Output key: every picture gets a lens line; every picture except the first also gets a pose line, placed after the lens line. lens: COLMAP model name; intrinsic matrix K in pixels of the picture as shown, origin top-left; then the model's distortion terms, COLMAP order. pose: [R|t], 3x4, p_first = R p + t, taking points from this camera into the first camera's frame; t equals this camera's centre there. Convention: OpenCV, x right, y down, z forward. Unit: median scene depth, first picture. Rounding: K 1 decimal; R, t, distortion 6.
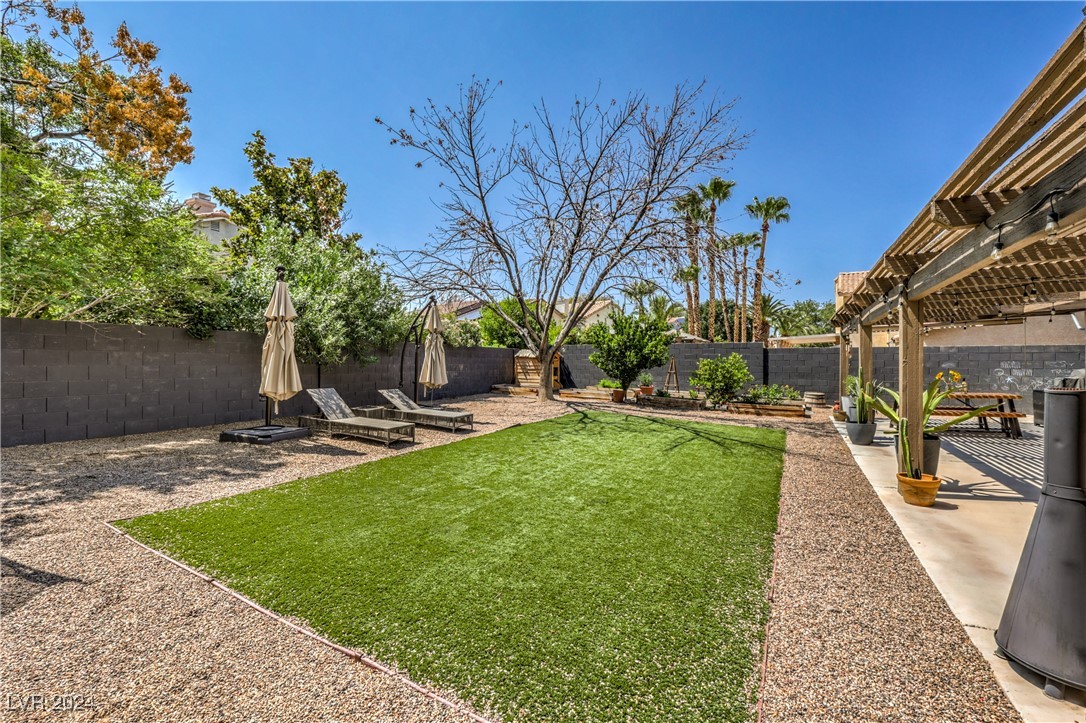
lens RADIAL K [[445.4, 0, 543.7], [0, 445.4, 355.4], [0, 0, 1]] dist [-0.002976, -0.000169]
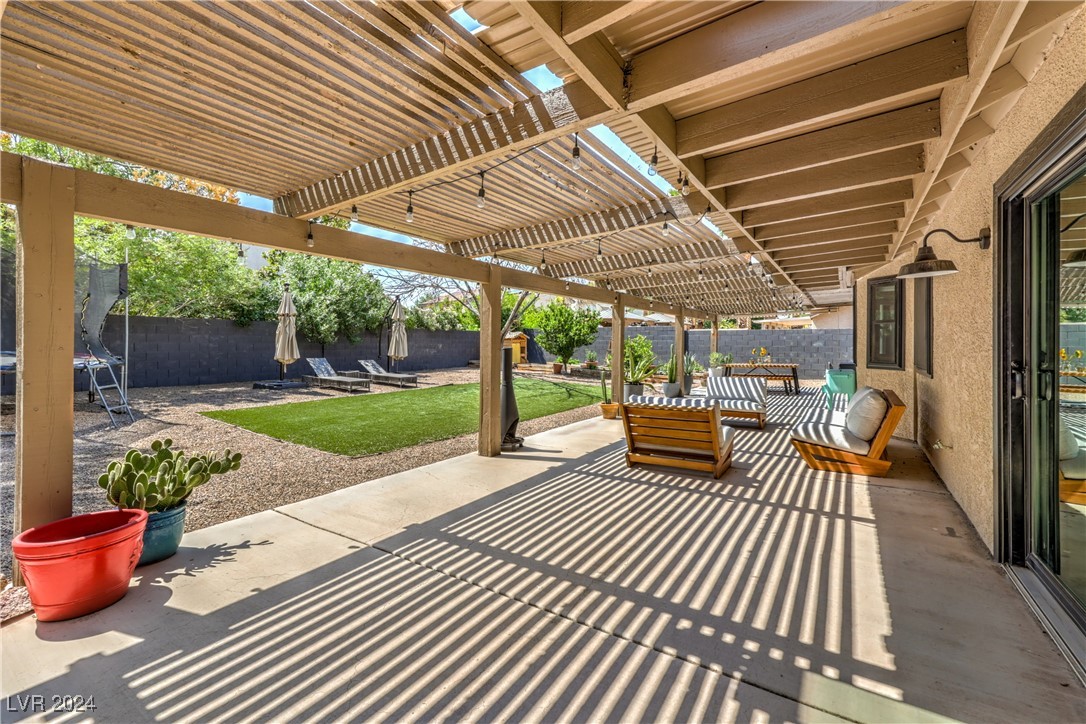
lens RADIAL K [[445.4, 0, 552.0], [0, 445.4, 341.7], [0, 0, 1]] dist [-0.002976, -0.000169]
pose [[0.996994, -0.000717, -0.077474, 0.448029], [0.001476, 0.999951, 0.009740, 0.003025], [0.077463, -0.009825, 0.996947, -0.495138]]
